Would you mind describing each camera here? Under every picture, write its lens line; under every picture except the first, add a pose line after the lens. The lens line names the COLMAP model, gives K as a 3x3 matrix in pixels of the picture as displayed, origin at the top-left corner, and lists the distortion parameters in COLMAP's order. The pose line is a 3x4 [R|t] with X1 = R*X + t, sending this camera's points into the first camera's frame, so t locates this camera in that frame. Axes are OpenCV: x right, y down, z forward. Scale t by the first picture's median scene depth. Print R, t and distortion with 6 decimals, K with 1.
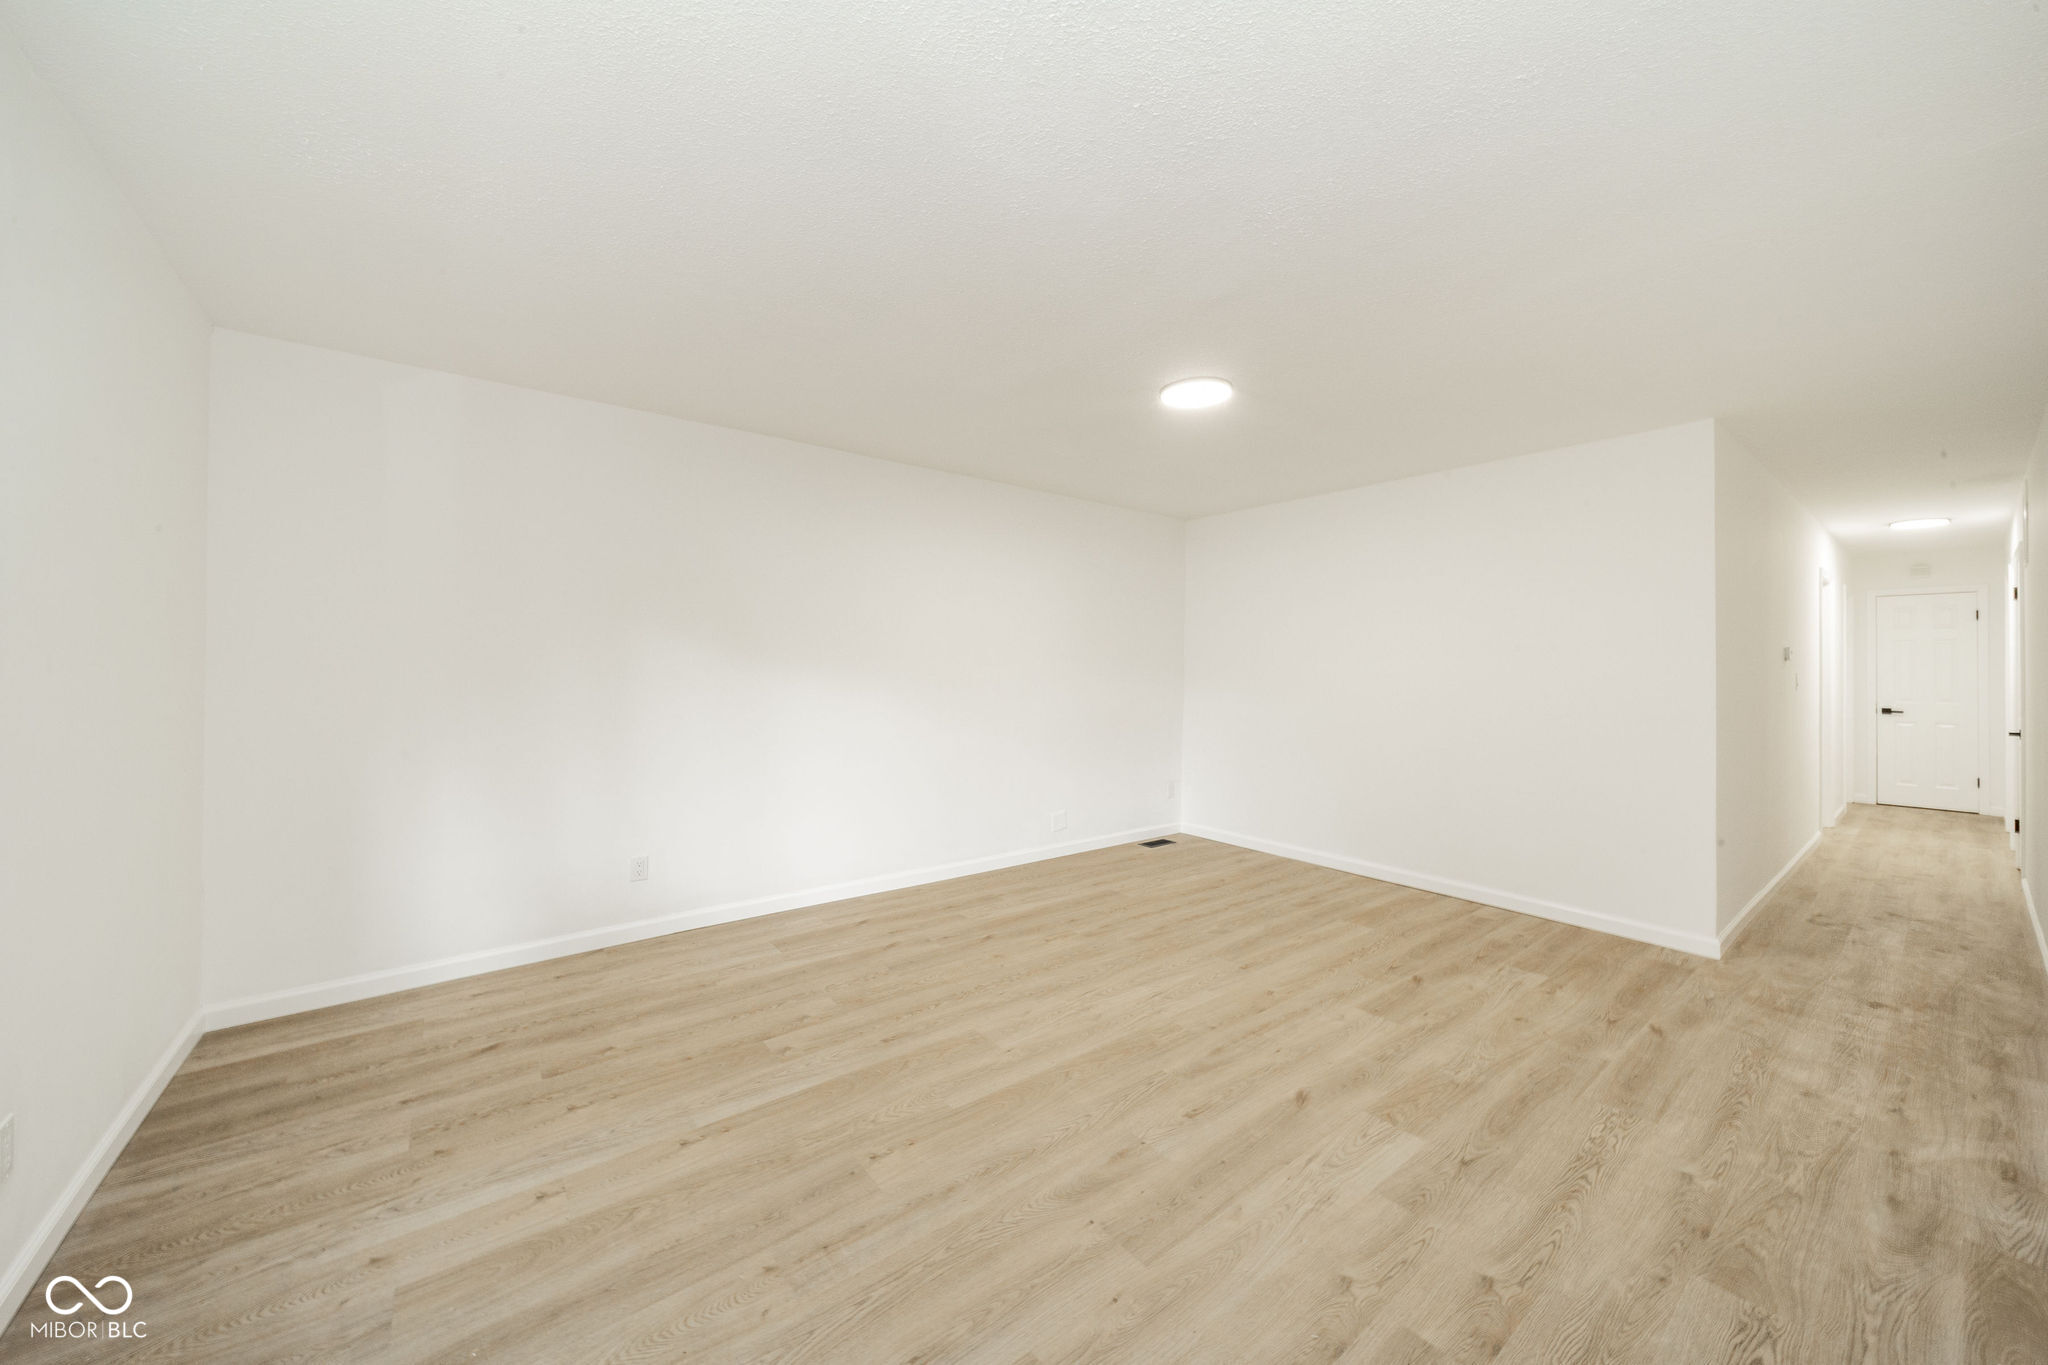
lens RADIAL K [[727.8, 0, 1024.0], [0, 727.8, 675.4], [0, 0, 1]] dist [-0.000265, -0.000159]
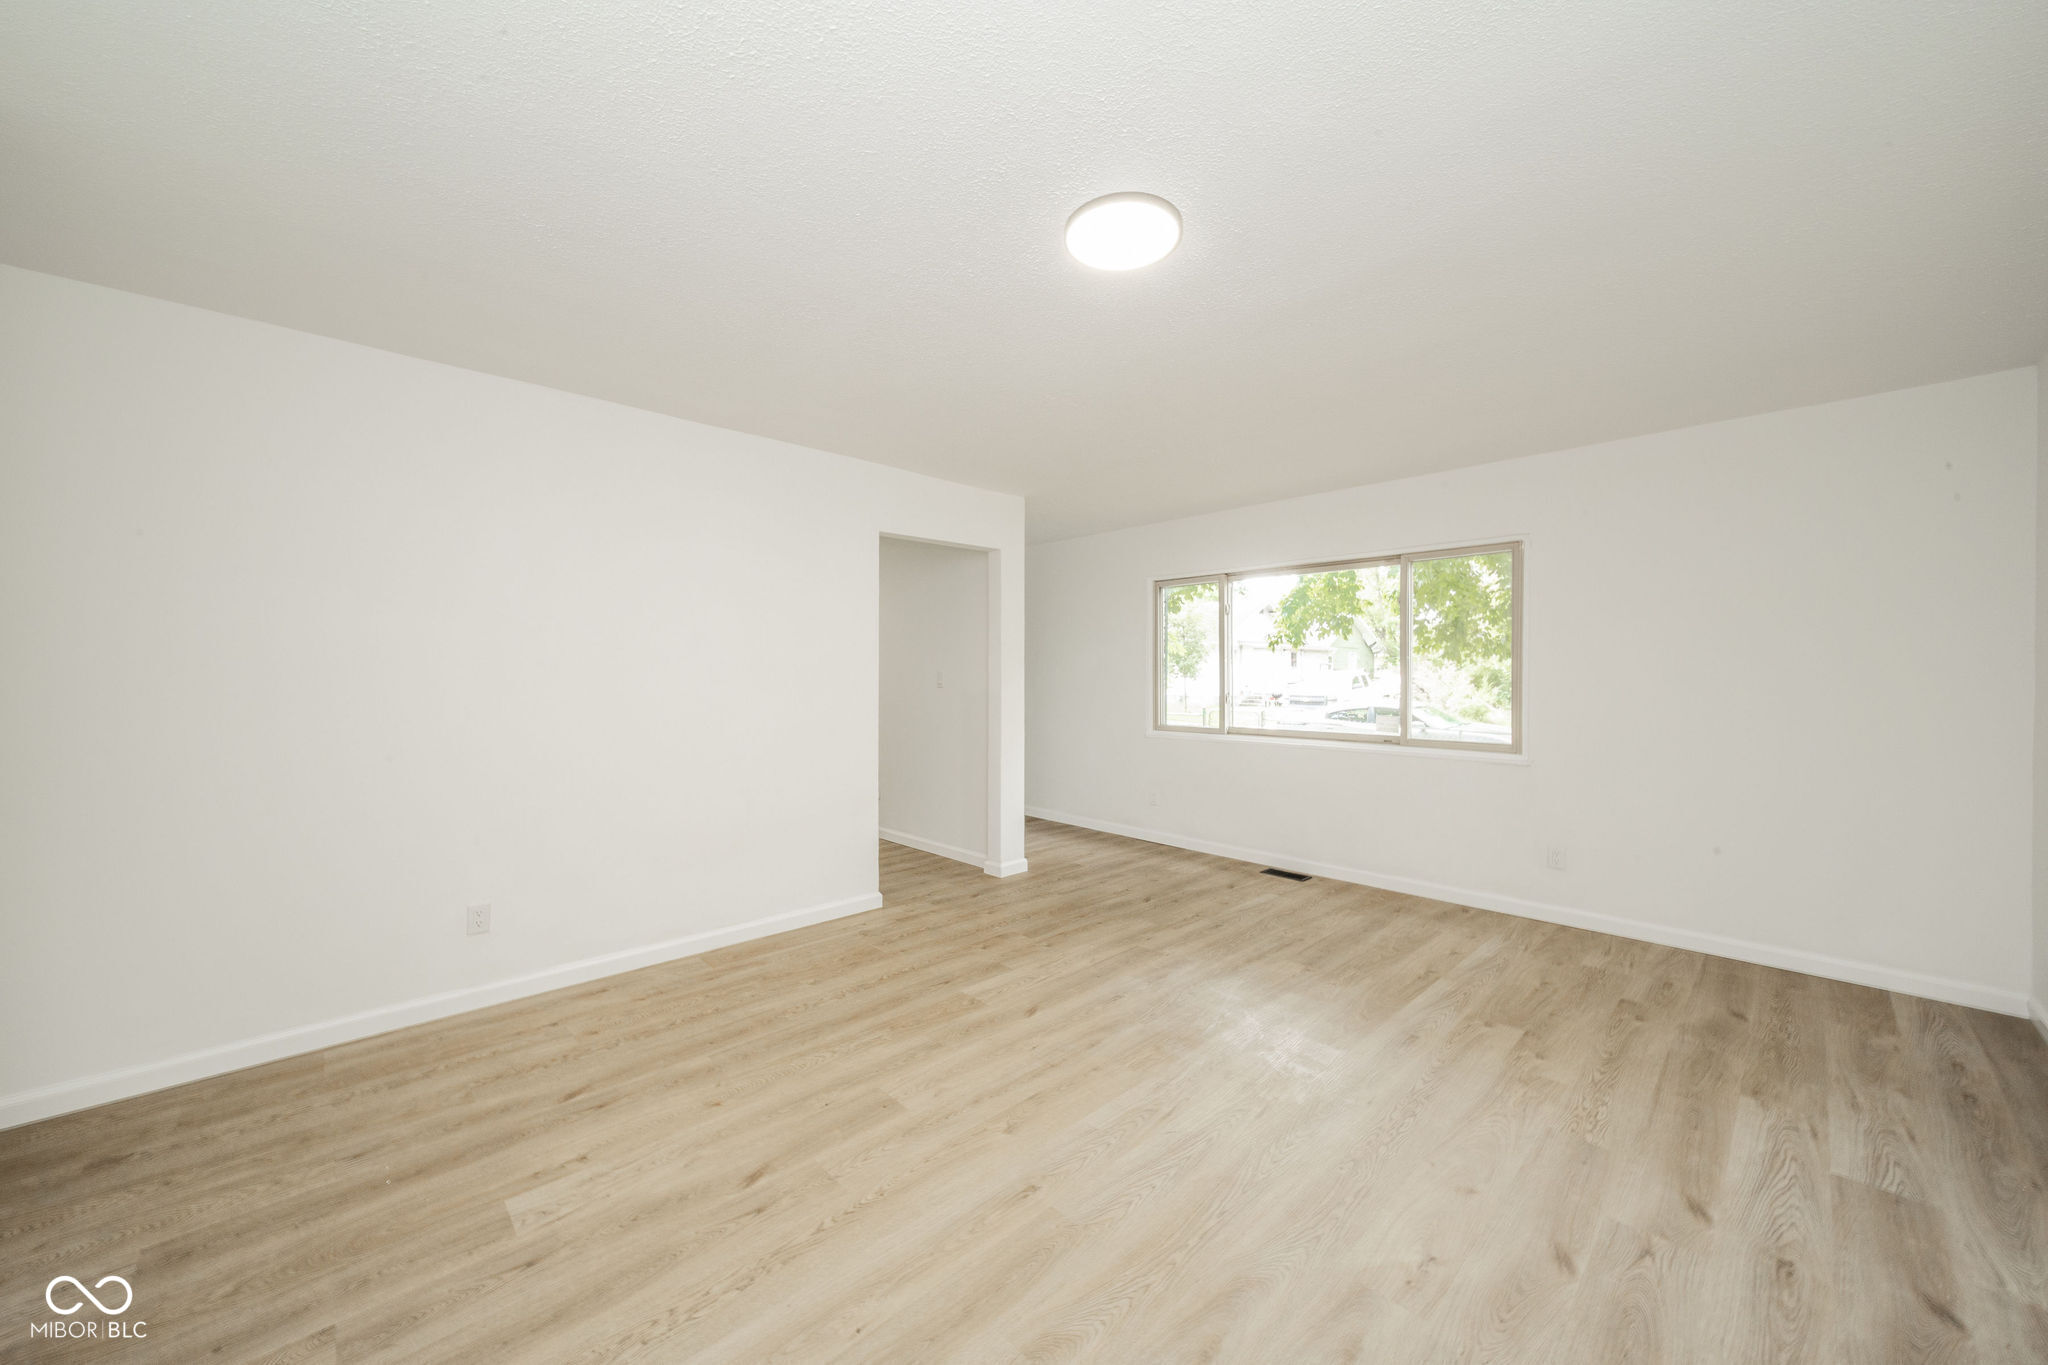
lens RADIAL K [[727.8, 0, 1023.9], [0, 727.8, 677.5], [0, 0, 1]] dist [-0.000265, -0.000159]
pose [[-0.994318, -0.008342, -0.106126, 0.486846], [-0.009692, 0.999878, 0.012212, -0.006919], [0.106011, 0.013171, -0.994278, 2.044669]]
